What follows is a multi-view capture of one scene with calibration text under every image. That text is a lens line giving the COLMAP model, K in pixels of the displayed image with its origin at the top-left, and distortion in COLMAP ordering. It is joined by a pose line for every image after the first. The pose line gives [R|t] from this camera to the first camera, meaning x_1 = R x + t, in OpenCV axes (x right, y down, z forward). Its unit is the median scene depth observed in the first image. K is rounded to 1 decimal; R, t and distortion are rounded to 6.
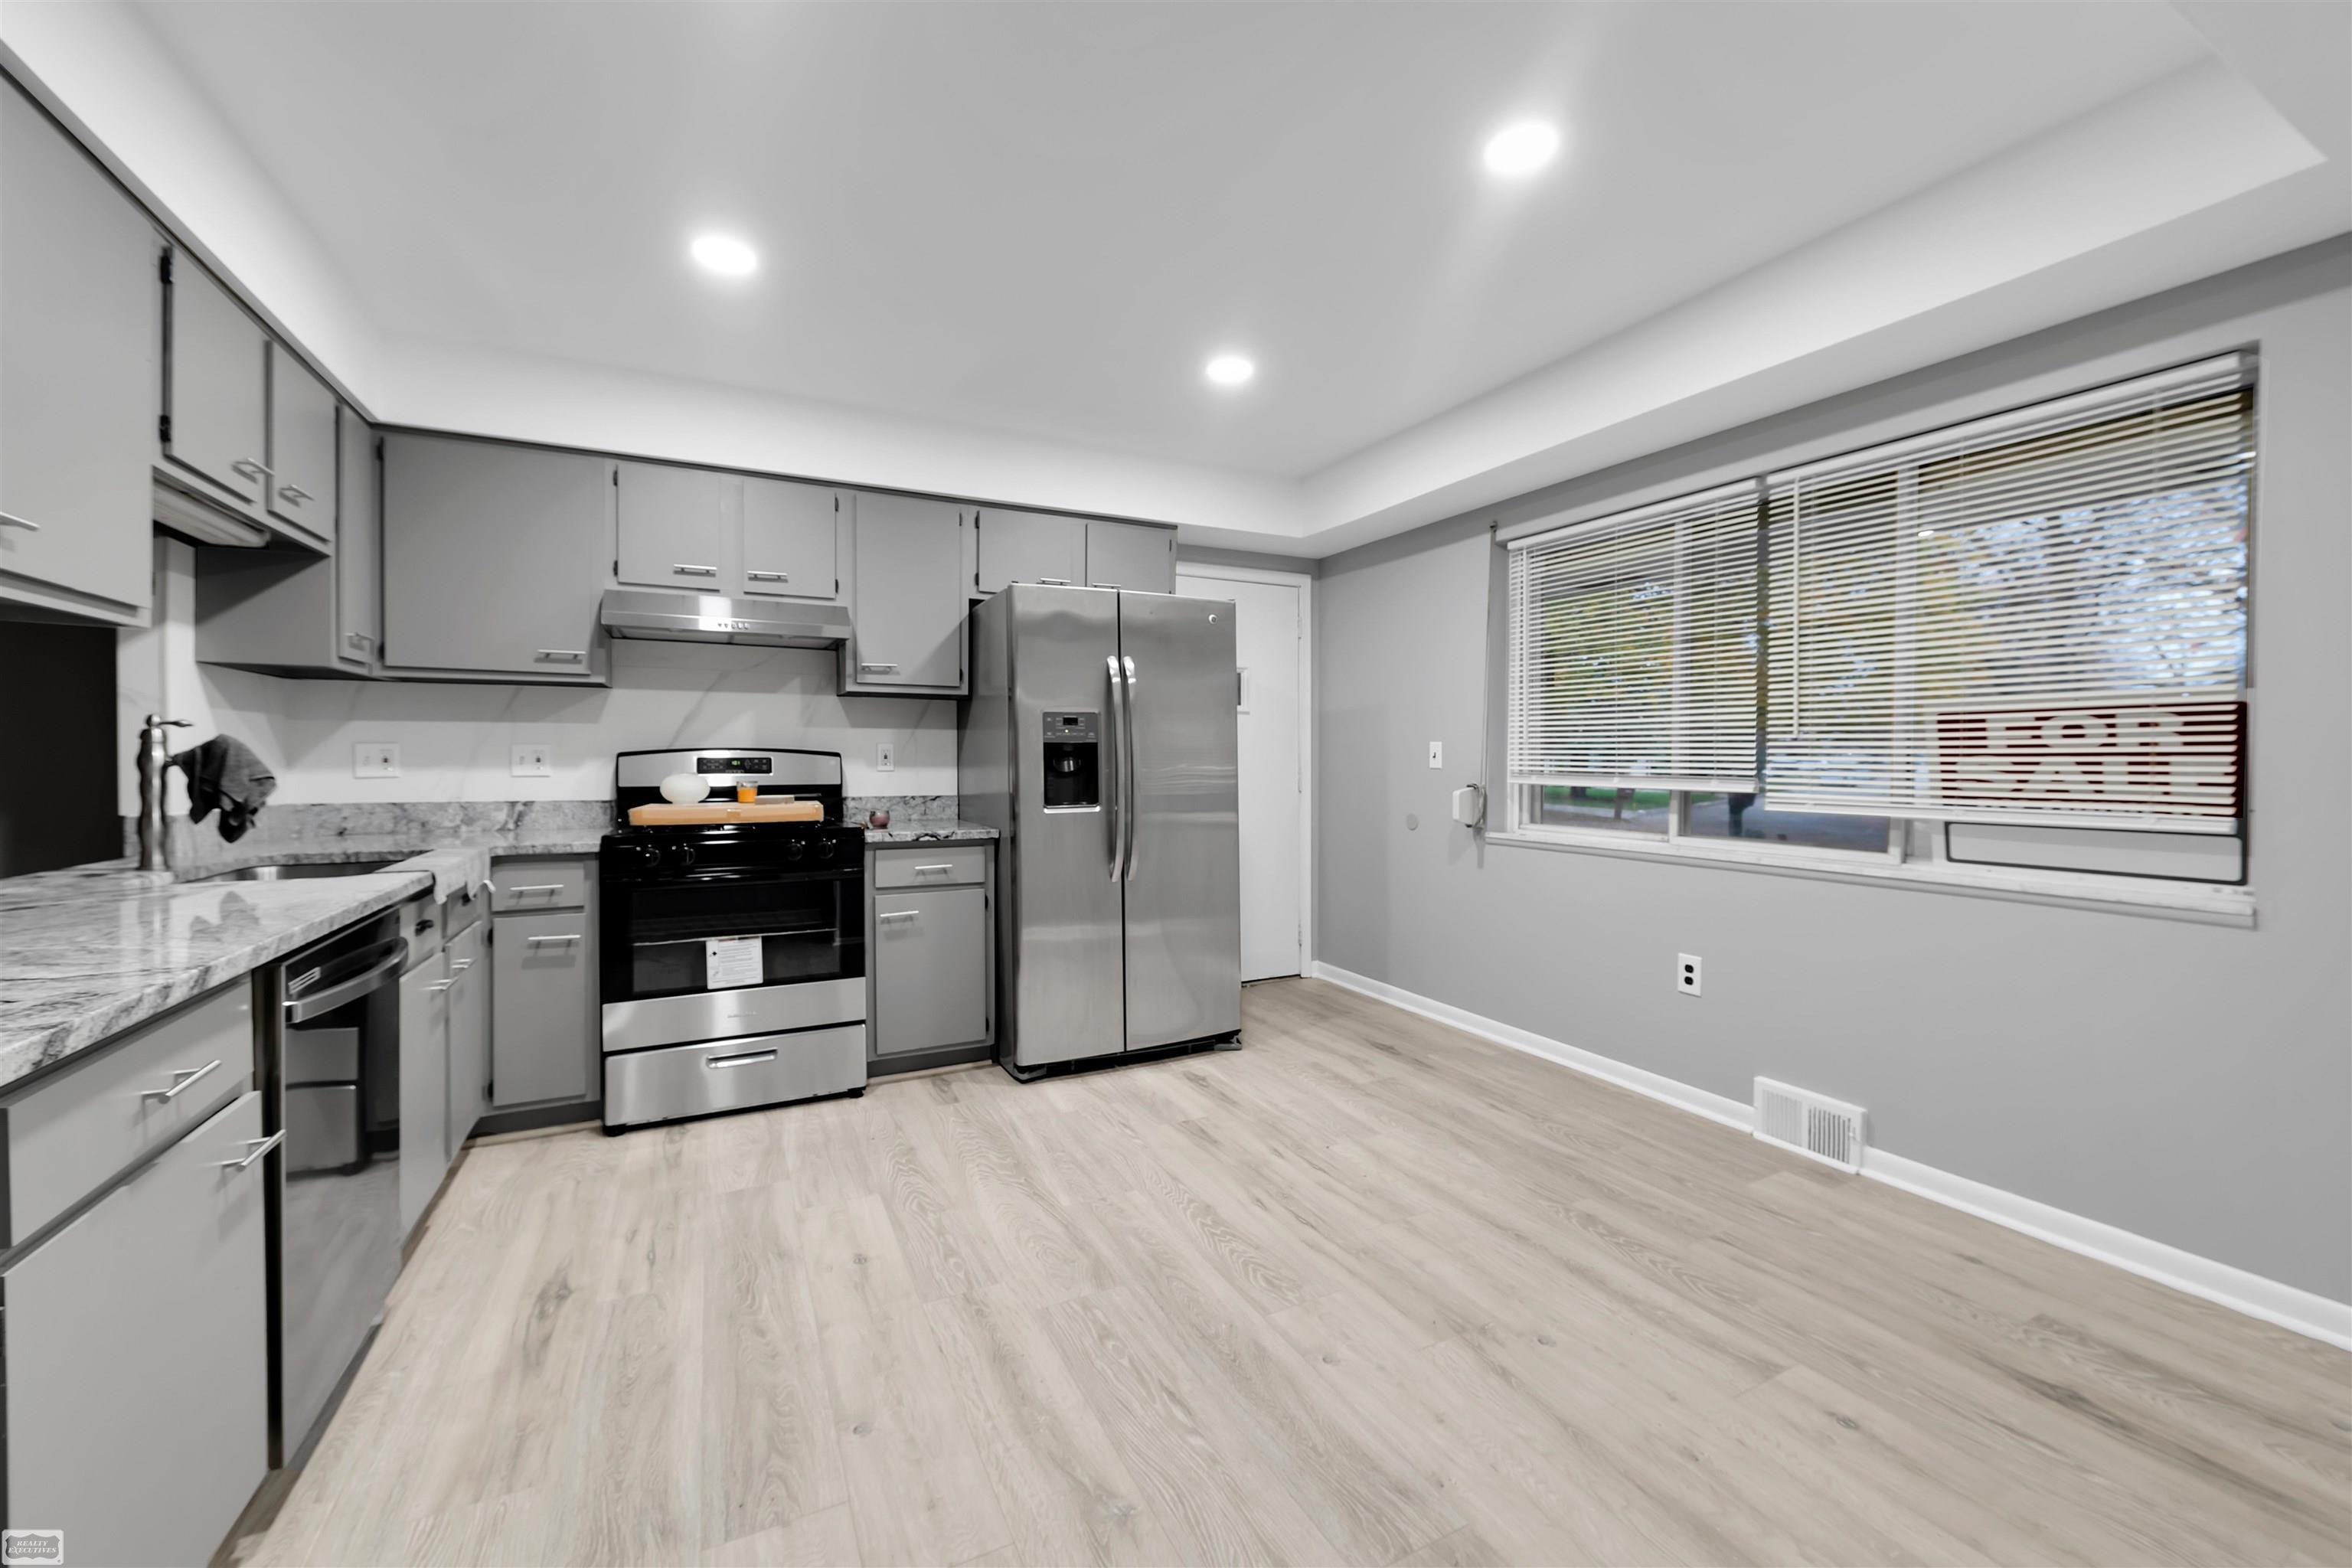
lens RADIAL K [[977.2, 0, 1173.2], [0, 977.2, 762.4], [0, 0, 1]] dist [-0.002116, -0.001120]
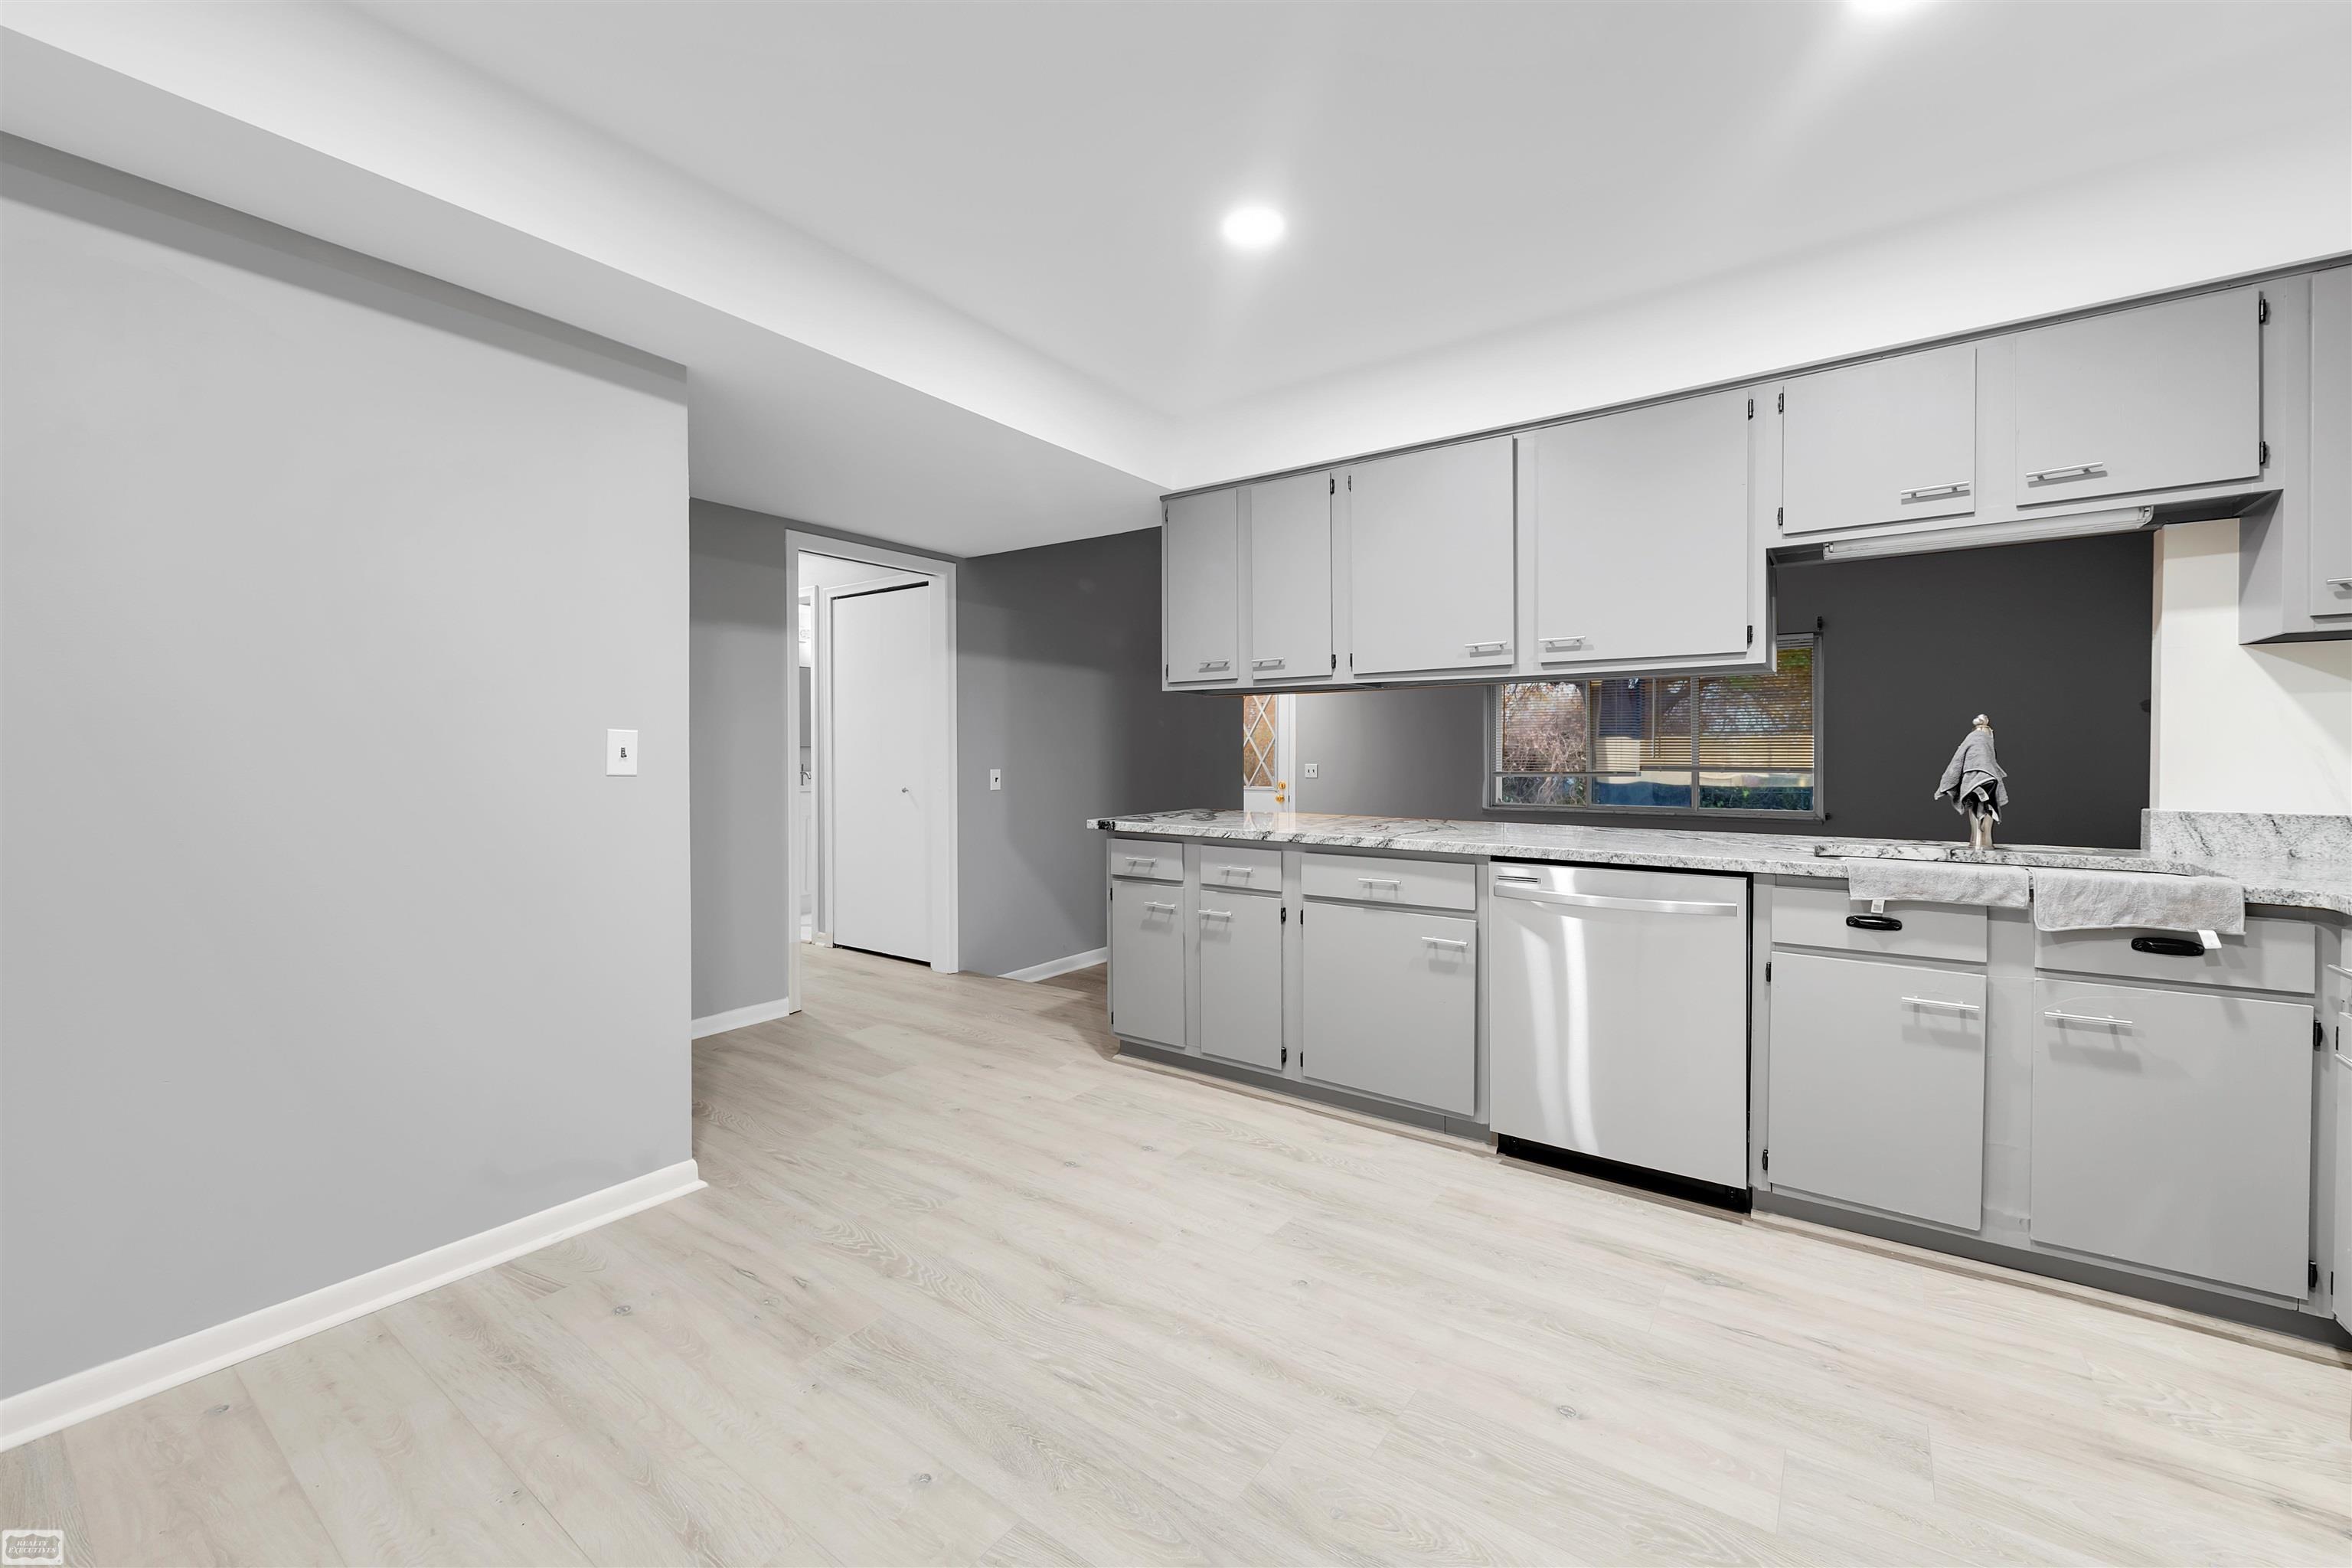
lens RADIAL K [[977.2, 0, 1173.2], [0, 977.2, 762.4], [0, 0, 1]] dist [-0.002116, -0.001120]
pose [[-0.899914, 0.005789, -0.436030, 0.319843], [-0.000318, 0.999903, 0.013931, 0.003321], [0.436068, 0.012676, -0.899824, 1.793089]]
